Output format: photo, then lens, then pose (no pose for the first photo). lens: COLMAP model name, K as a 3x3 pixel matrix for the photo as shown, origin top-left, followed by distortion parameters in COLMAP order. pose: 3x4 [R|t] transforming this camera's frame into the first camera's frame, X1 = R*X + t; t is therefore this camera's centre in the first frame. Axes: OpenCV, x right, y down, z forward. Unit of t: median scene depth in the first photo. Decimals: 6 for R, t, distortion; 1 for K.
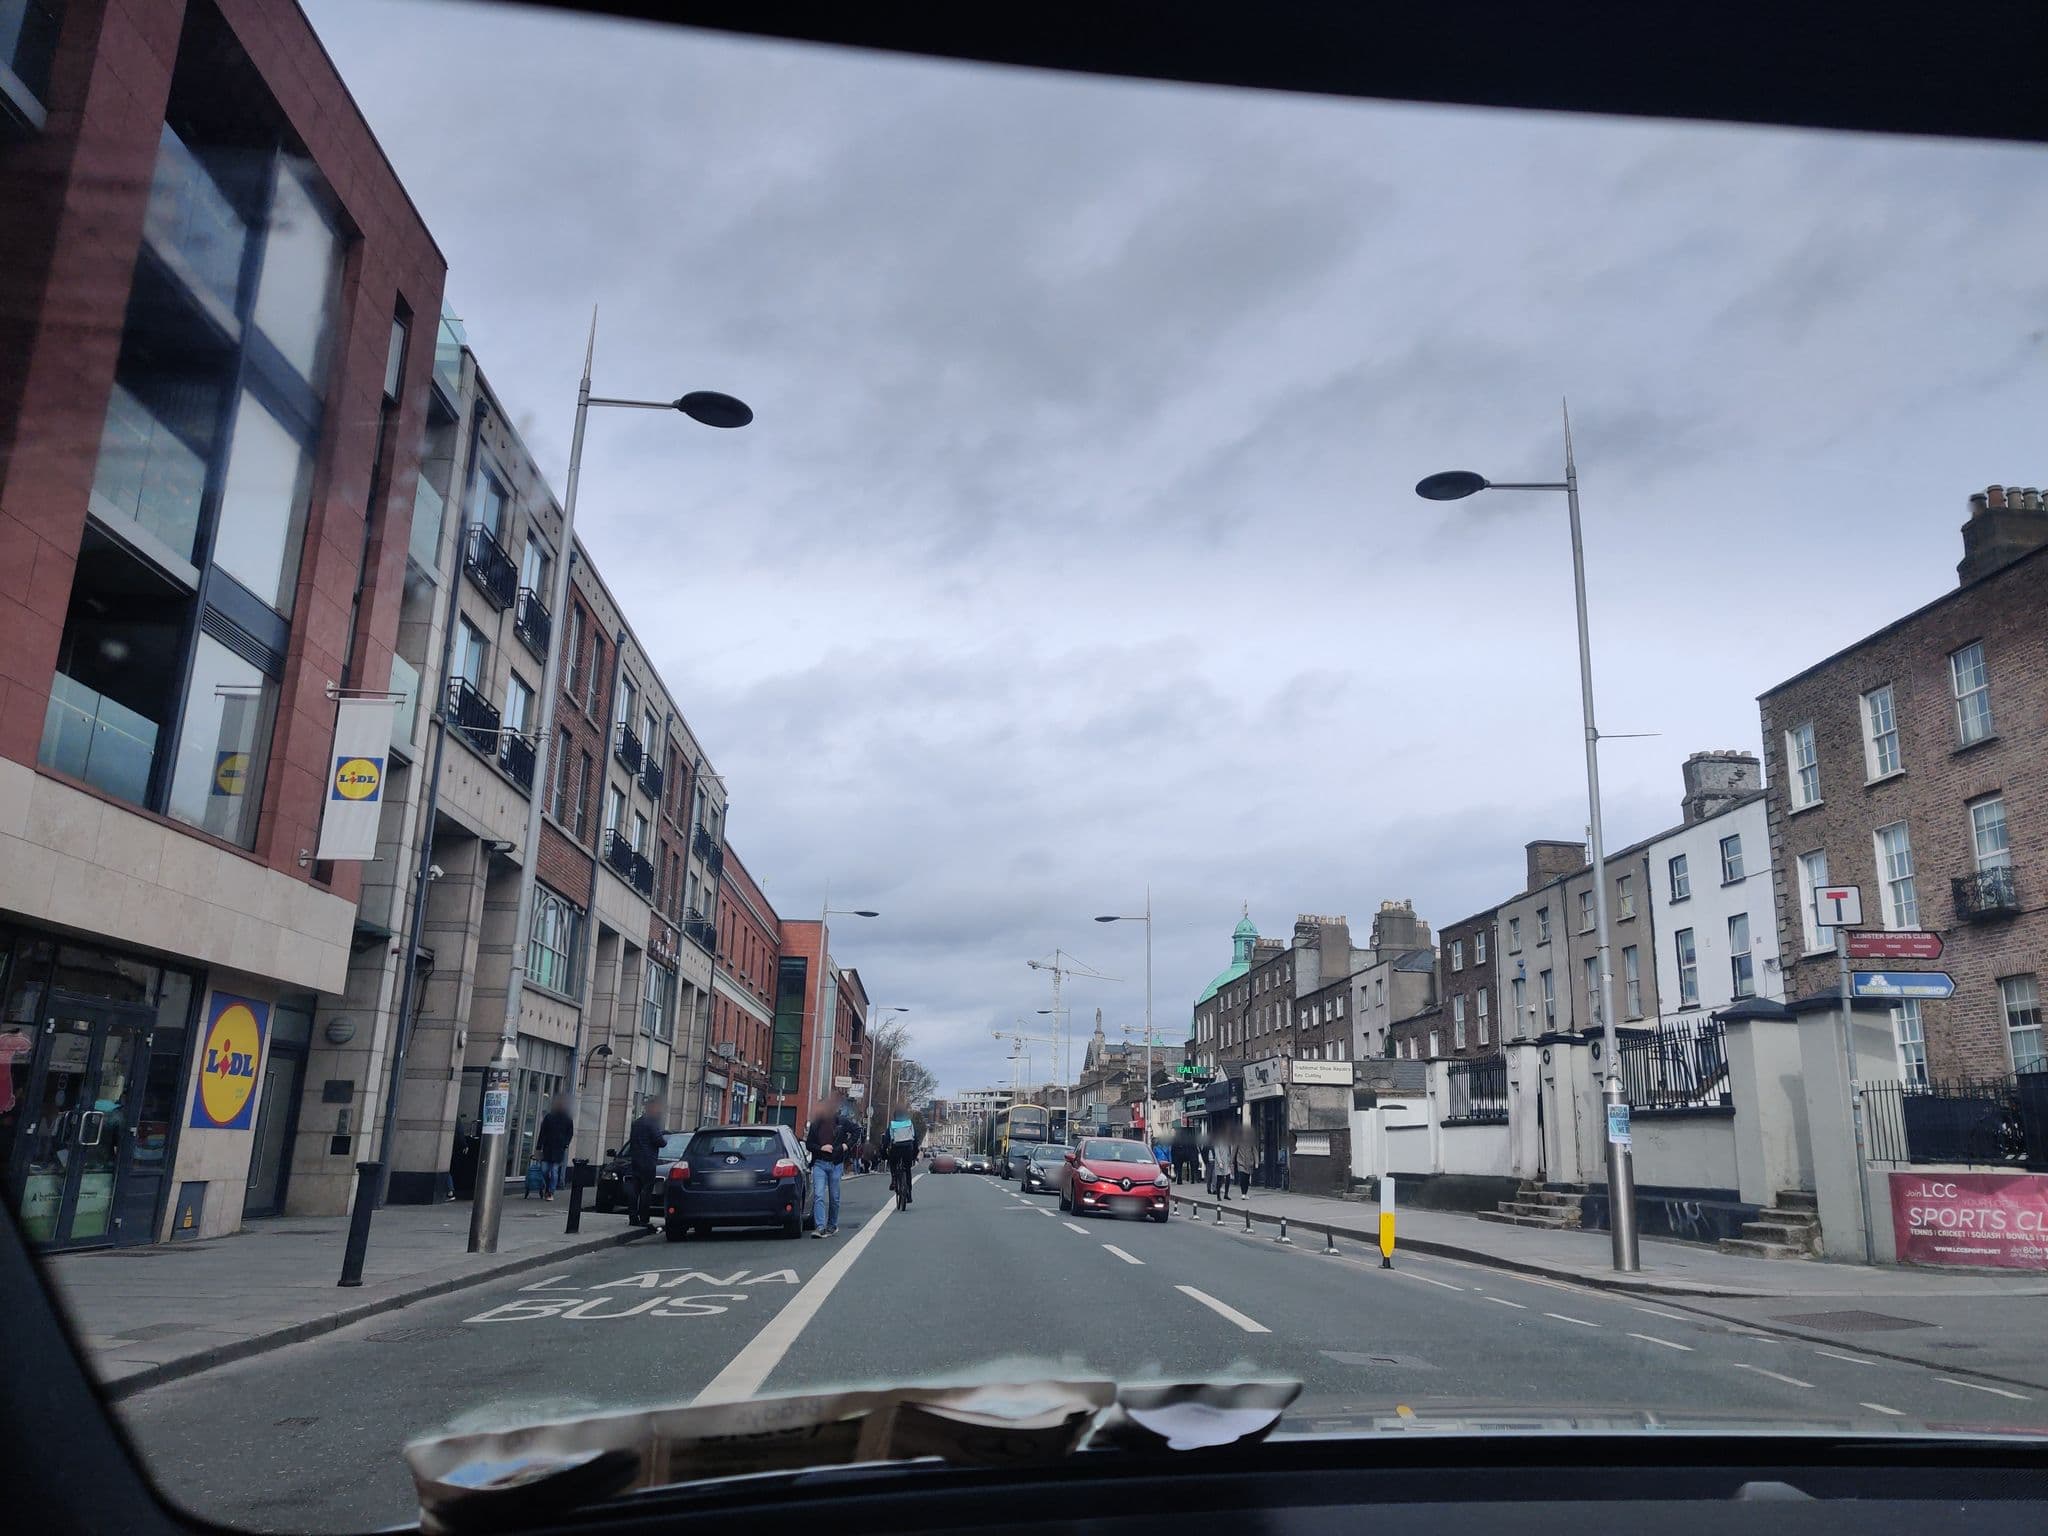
lens RADIAL K [[1546.7, 0, 1061.8], [0, 1546.7, 766.9], [0, 0, 1]] dist [0.019186, 0.004254]
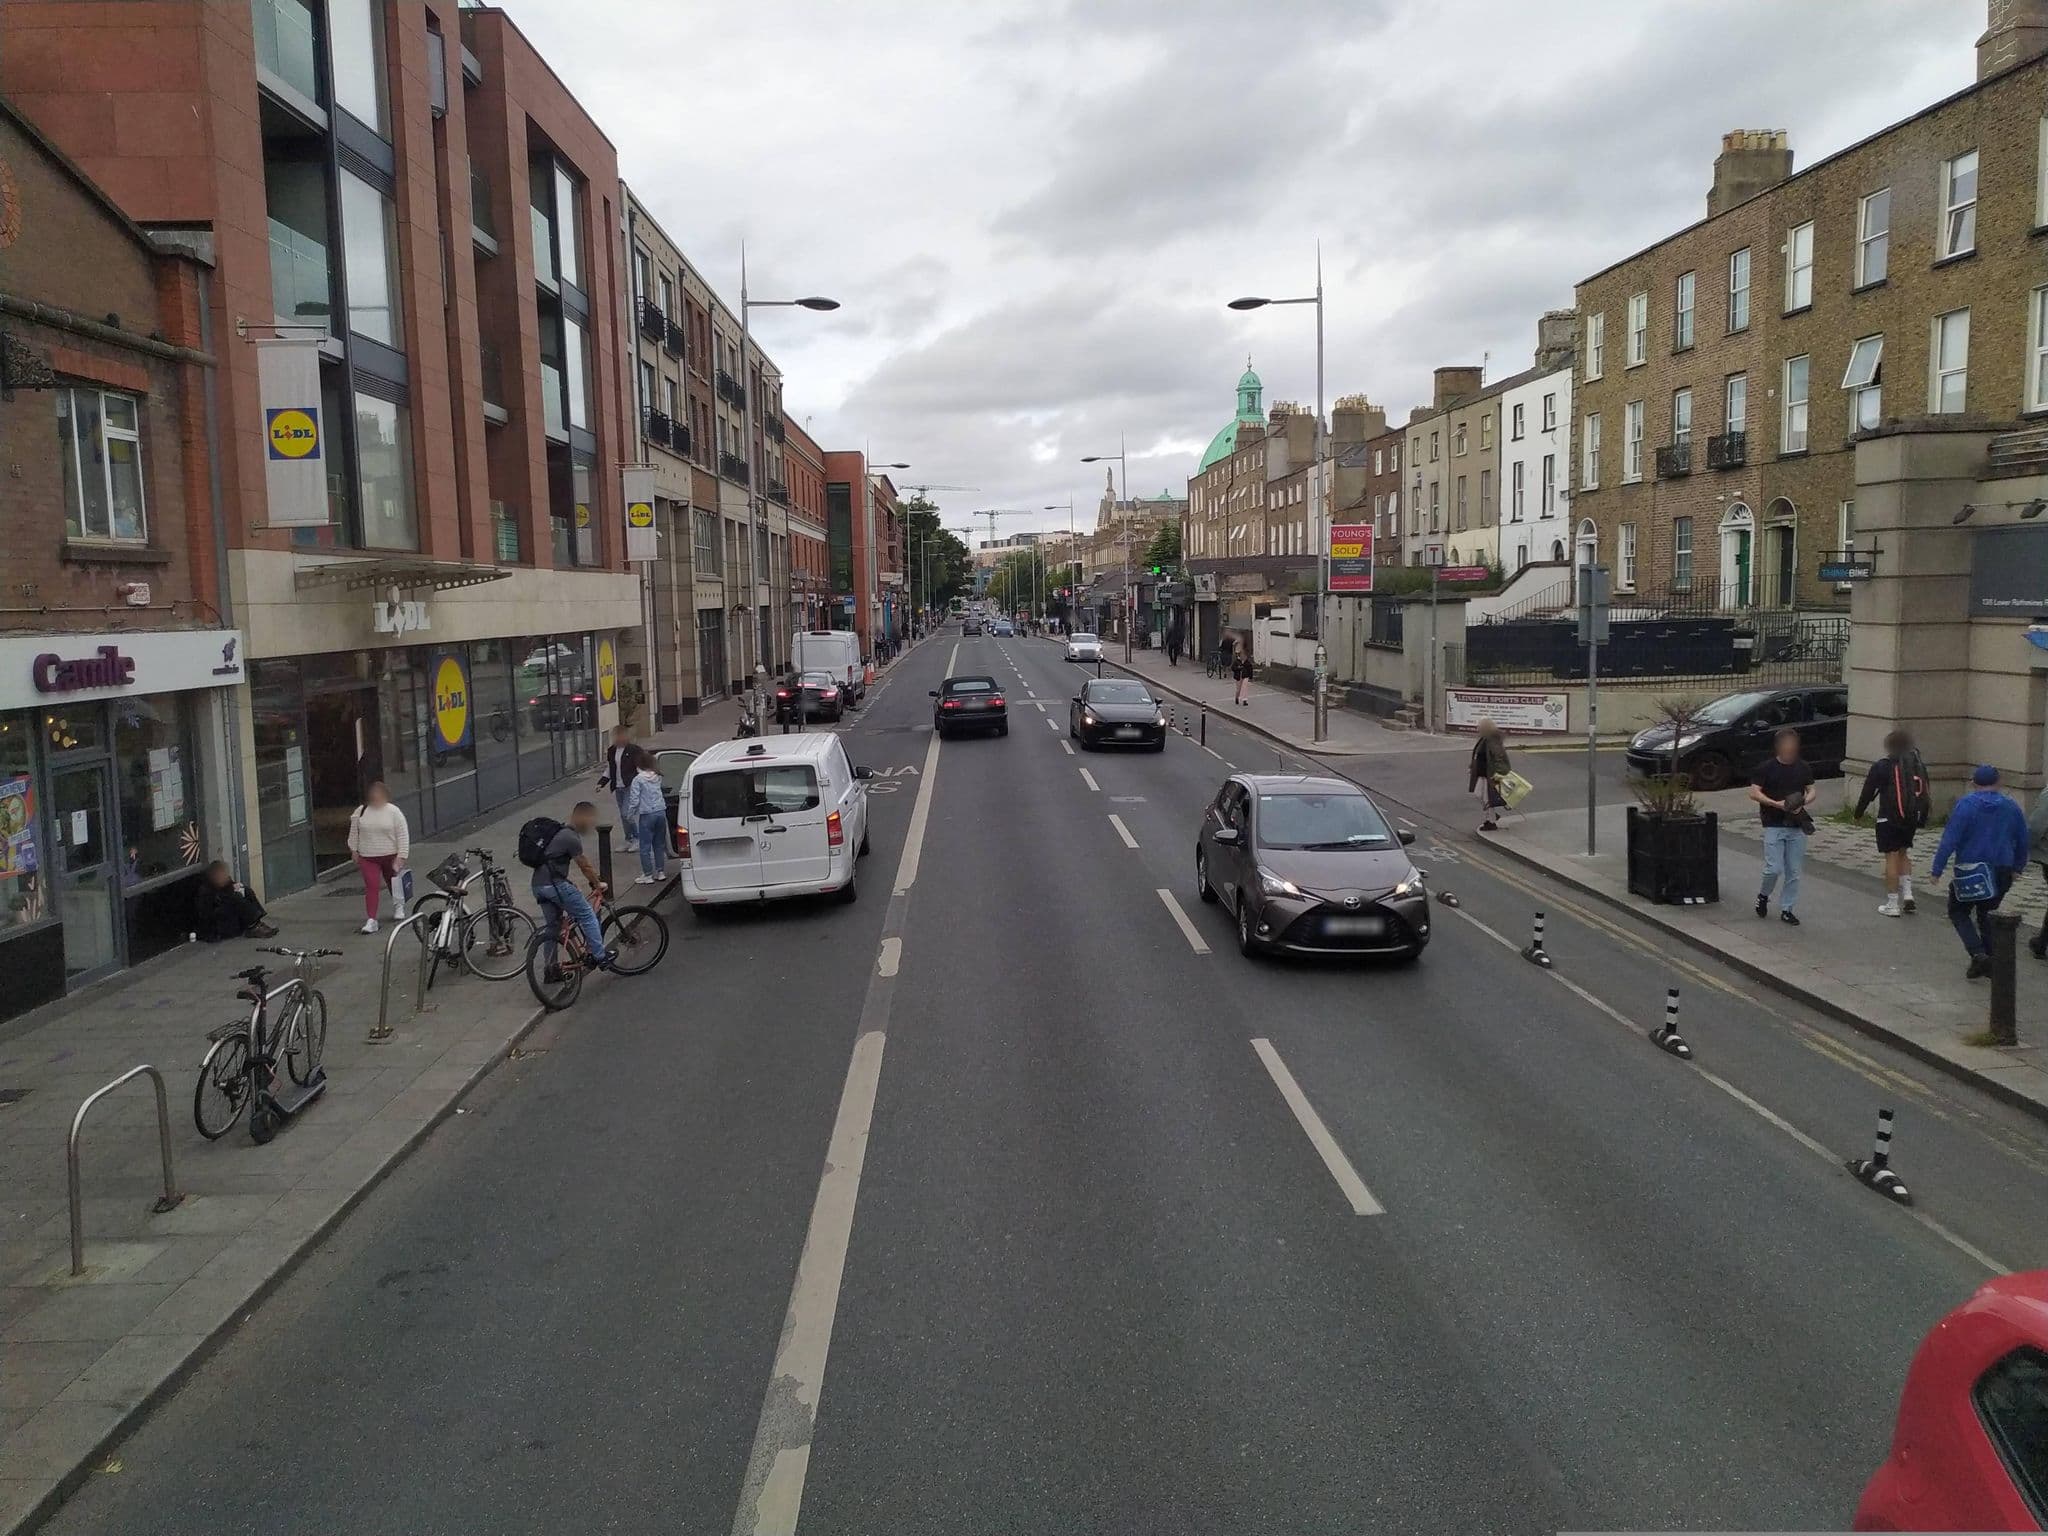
lens RADIAL K [[1546.7, 0, 1061.8], [0, 1546.7, 766.9], [0, 0, 1]] dist [0.019186, 0.004254]
pose [[0.998537, -0.049388, -0.022030, 0.021513], [0.053983, 0.934590, 0.351606, -0.113042], [0.003223, -0.352280, 0.935889, -0.274634]]
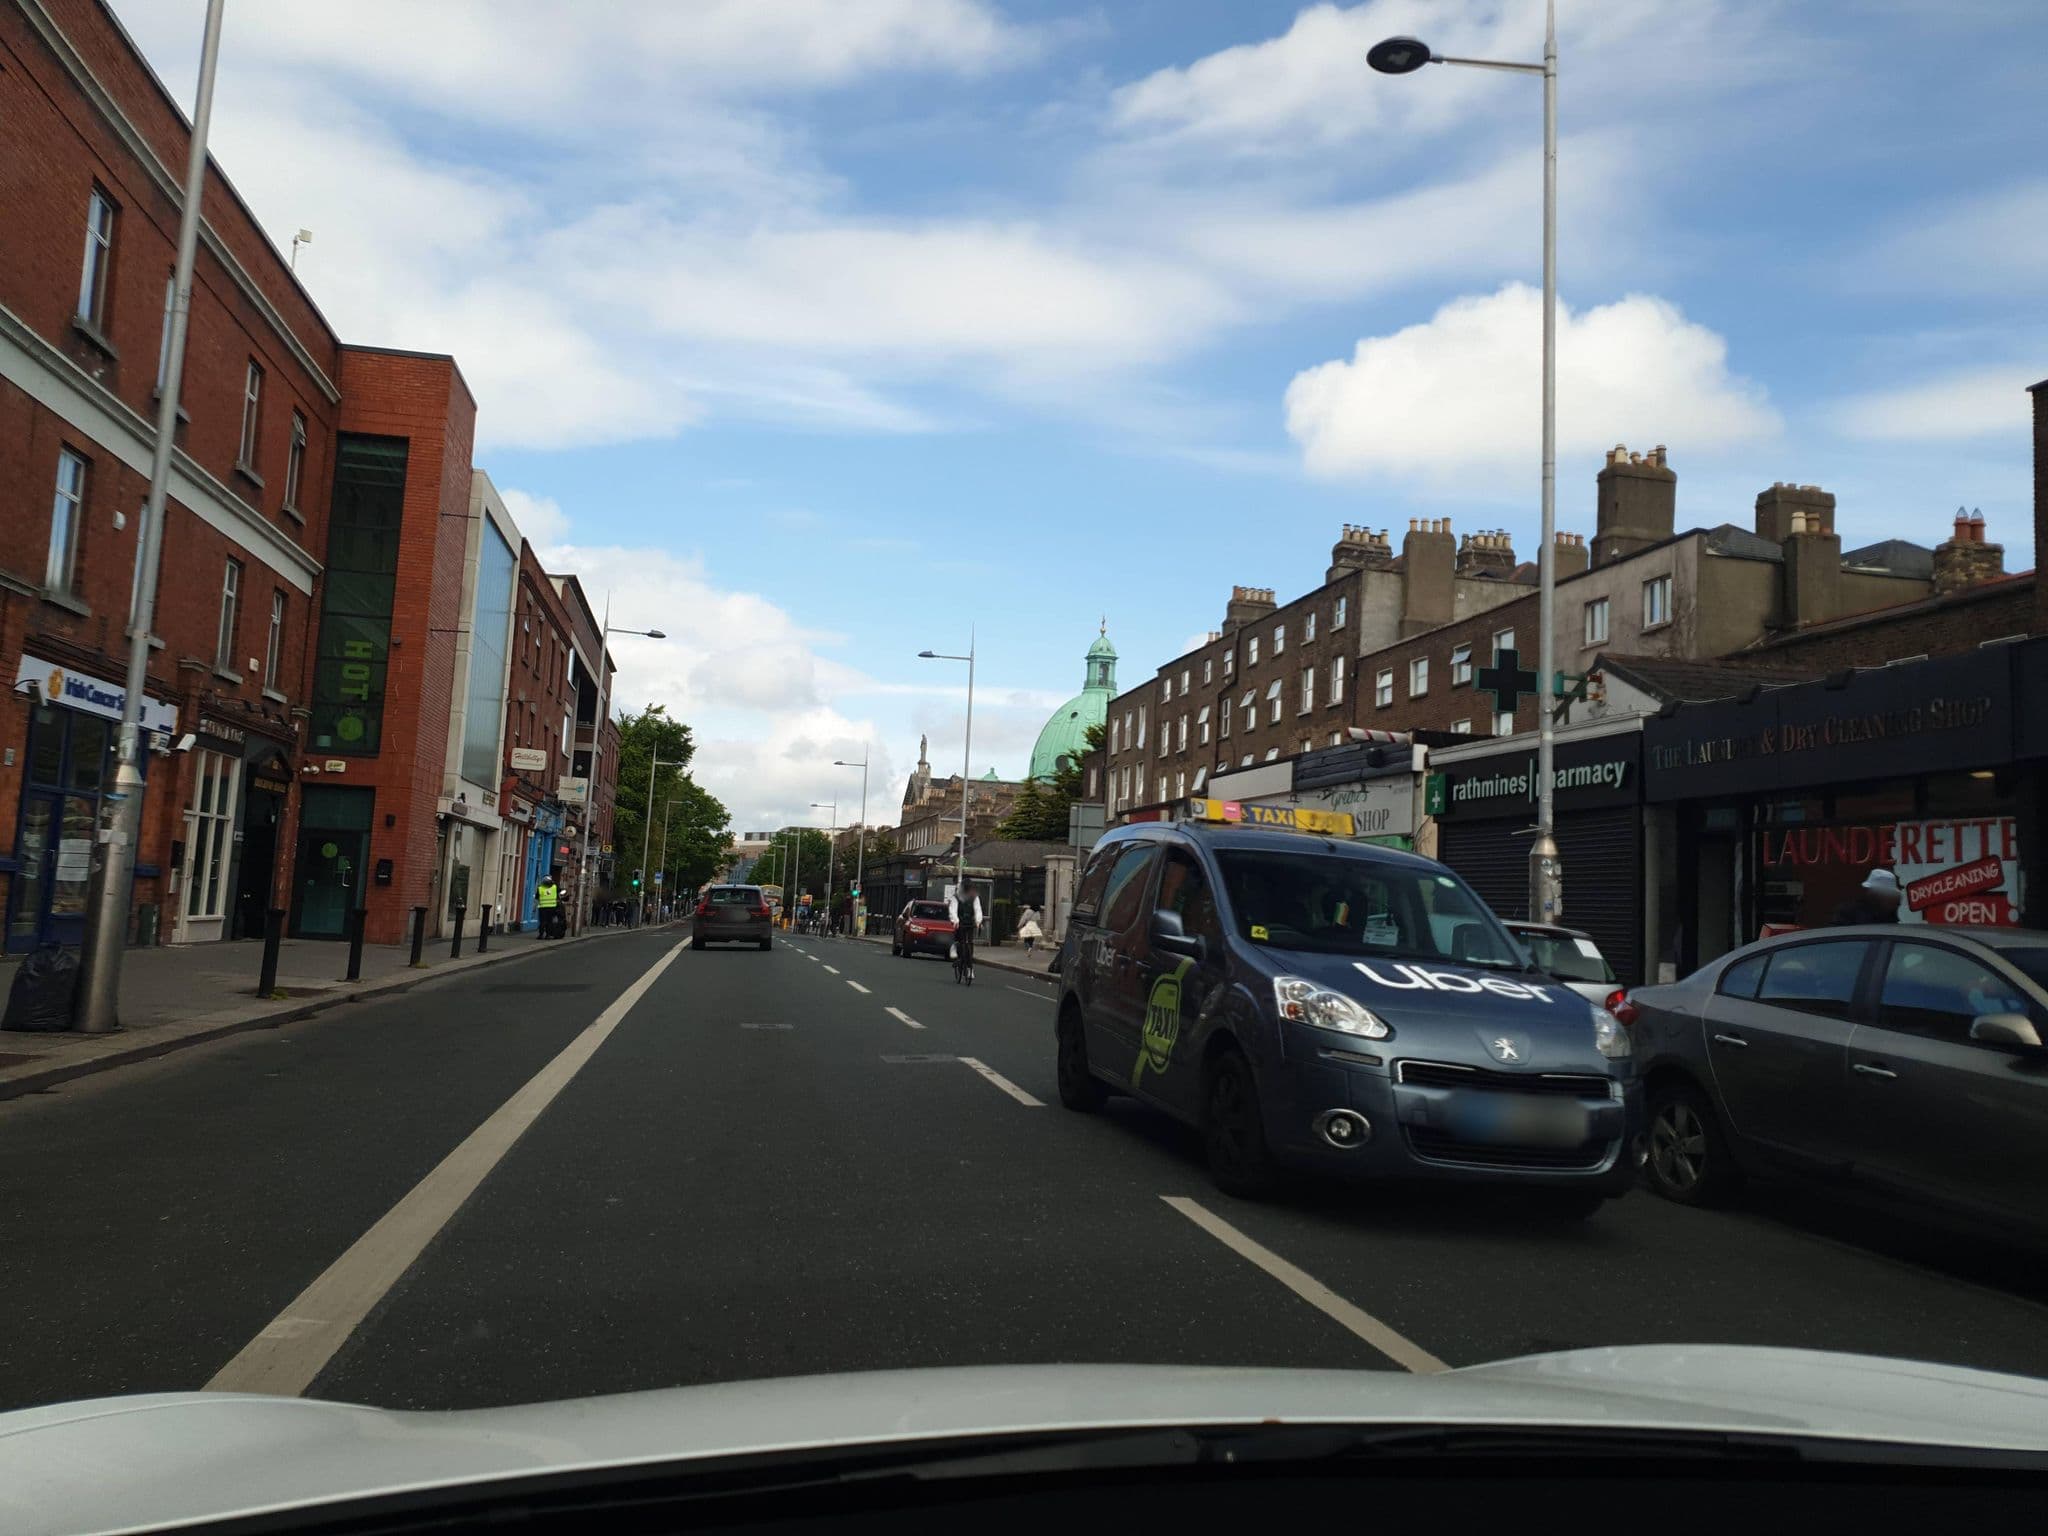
lens RADIAL K [[1546.7, 0, 1061.8], [0, 1546.7, 766.9], [0, 0, 1]] dist [0.019186, 0.004254]
pose [[0.990360, 0.031530, 0.134881, -0.060193], [-0.052222, 0.986885, 0.152744, 0.176878], [-0.128296, -0.158316, 0.979018, 0.723232]]
